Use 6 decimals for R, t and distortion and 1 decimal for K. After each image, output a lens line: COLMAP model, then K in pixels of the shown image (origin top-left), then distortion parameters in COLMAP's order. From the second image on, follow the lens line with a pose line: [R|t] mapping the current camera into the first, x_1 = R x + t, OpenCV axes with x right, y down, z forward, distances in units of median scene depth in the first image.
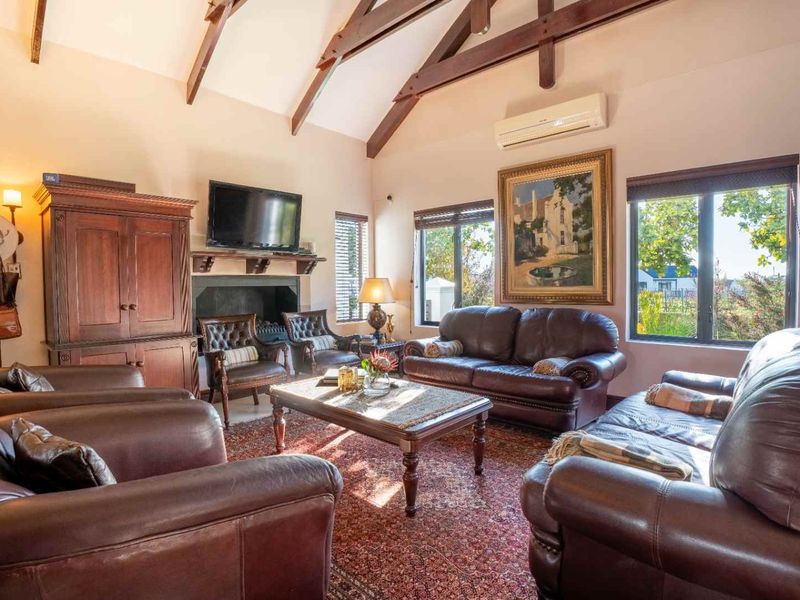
lens RADIAL K [[416.8, 0, 401.7], [0, 416.8, 298.4], [0, 0, 1]] dist [-0.053001, 0.006522]
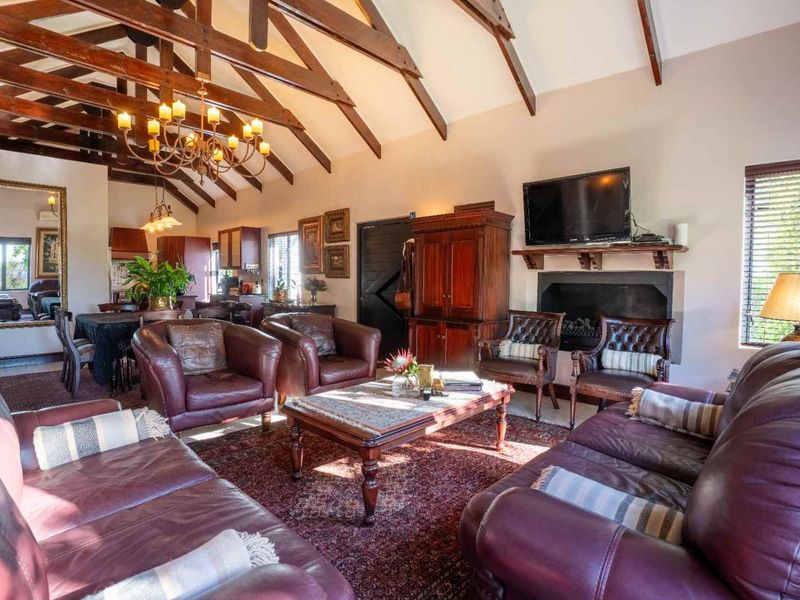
lens RADIAL K [[416.8, 0, 403.5], [0, 416.8, 298.1], [0, 0, 1]] dist [-0.053001, 0.006522]
pose [[-0.018435, 0.052003, -0.998477, 0.648167], [-0.039745, 0.997819, 0.052702, -0.034343], [0.999040, 0.040656, -0.016328, 0.731864]]
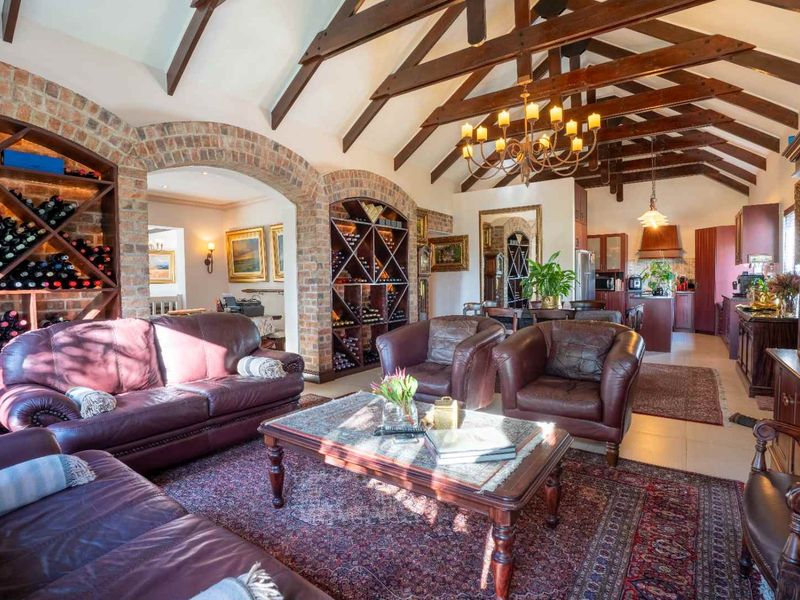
lens RADIAL K [[416.8, 0, 394.3], [0, 416.8, 299.9], [0, 0, 1]] dist [-0.053001, 0.006522]
pose [[-0.993465, 0.029591, -0.110236, 0.019628], [0.020881, 0.996628, 0.079346, -0.047339], [0.112213, 0.076526, -0.990733, 1.268996]]
